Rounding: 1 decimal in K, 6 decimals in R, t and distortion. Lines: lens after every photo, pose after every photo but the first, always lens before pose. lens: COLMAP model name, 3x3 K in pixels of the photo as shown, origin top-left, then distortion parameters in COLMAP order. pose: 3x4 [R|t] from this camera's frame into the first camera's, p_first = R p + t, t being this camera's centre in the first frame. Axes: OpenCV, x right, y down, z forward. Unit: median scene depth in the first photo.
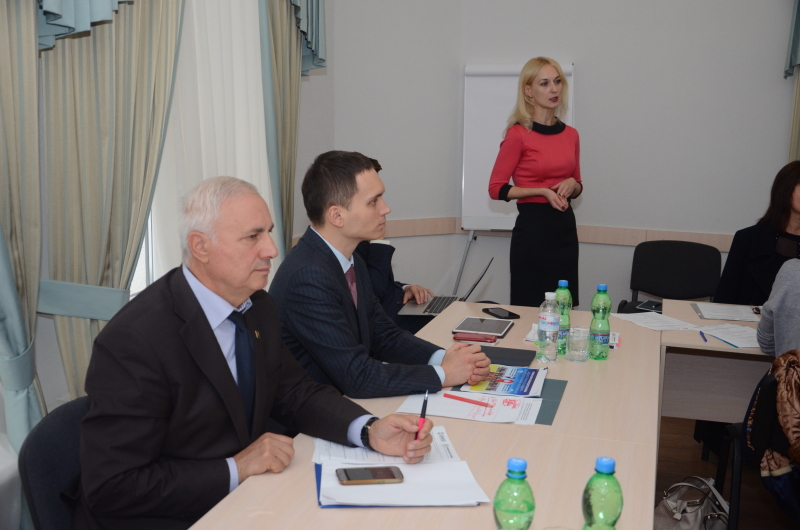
lens RADIAL K [[958.1, 0, 394.2], [0, 958.1, 267.5], [0, 0, 1]] dist [-0.014261, 0.000000]
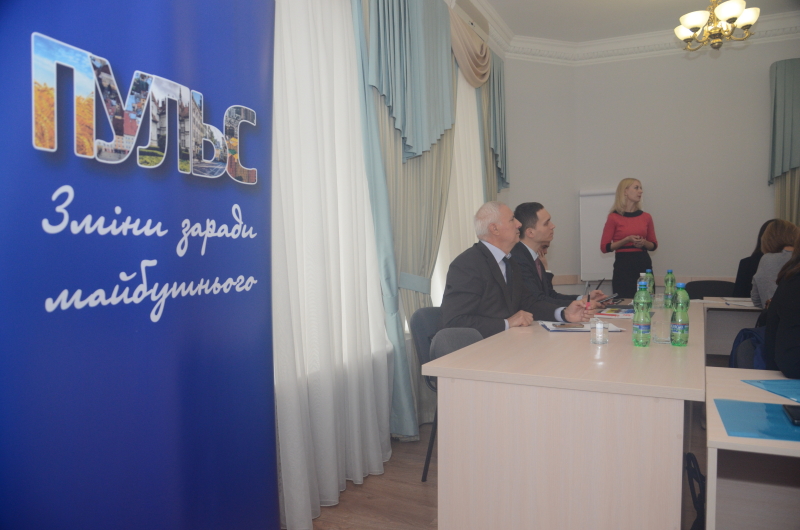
lens RADIAL K [[604.0, 0, 402.4], [0, 604.0, 271.5], [0, 0, 1]] dist [-0.045549, 0.005484]
pose [[0.981982, -0.023921, -0.187456, -0.064617], [-0.000884, 0.991363, -0.131141, 0.126051], [0.188974, 0.128944, 0.973480, -0.209356]]
